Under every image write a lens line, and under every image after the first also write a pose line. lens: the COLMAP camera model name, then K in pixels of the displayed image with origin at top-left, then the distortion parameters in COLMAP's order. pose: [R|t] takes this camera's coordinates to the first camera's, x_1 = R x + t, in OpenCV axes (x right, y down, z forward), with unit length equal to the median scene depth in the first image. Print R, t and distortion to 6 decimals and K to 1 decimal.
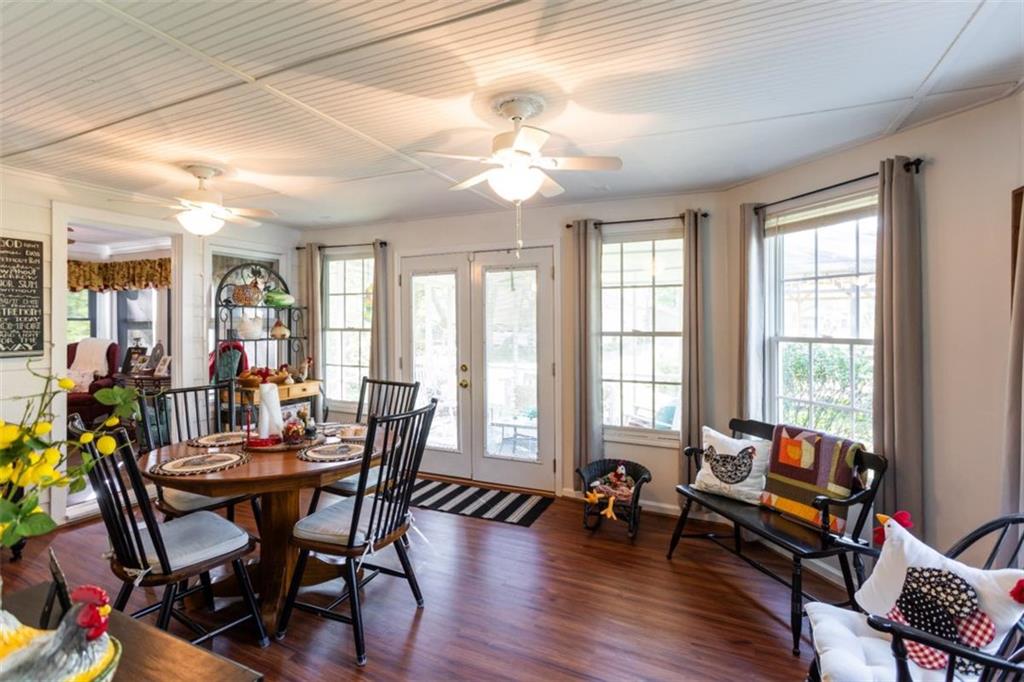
lens RADIAL K [[485.6, 0, 518.1], [0, 485.6, 317.7], [0, 0, 1]] dist [-0.005424, -0.000012]
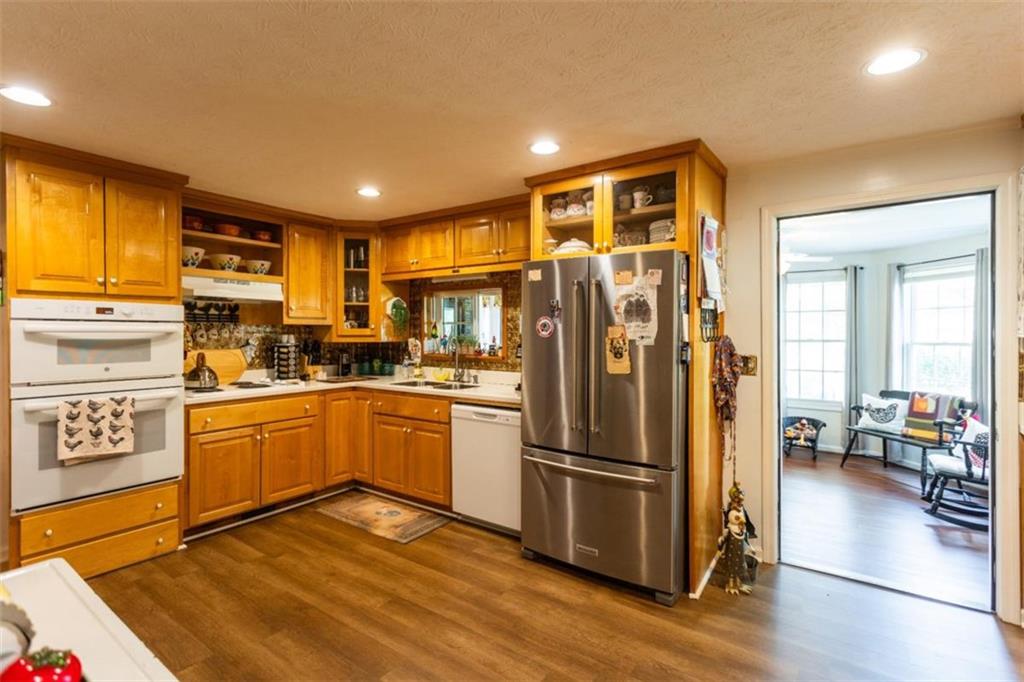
lens RADIAL K [[485.6, 0, 508.7], [0, 485.6, 335.6], [0, 0, 1]] dist [-0.005424, -0.000012]
pose [[0.983608, 0.003775, -0.180282, -0.554041], [-0.001685, 0.999930, 0.011747, -0.000933], [0.180314, -0.011251, 0.983545, -0.930580]]
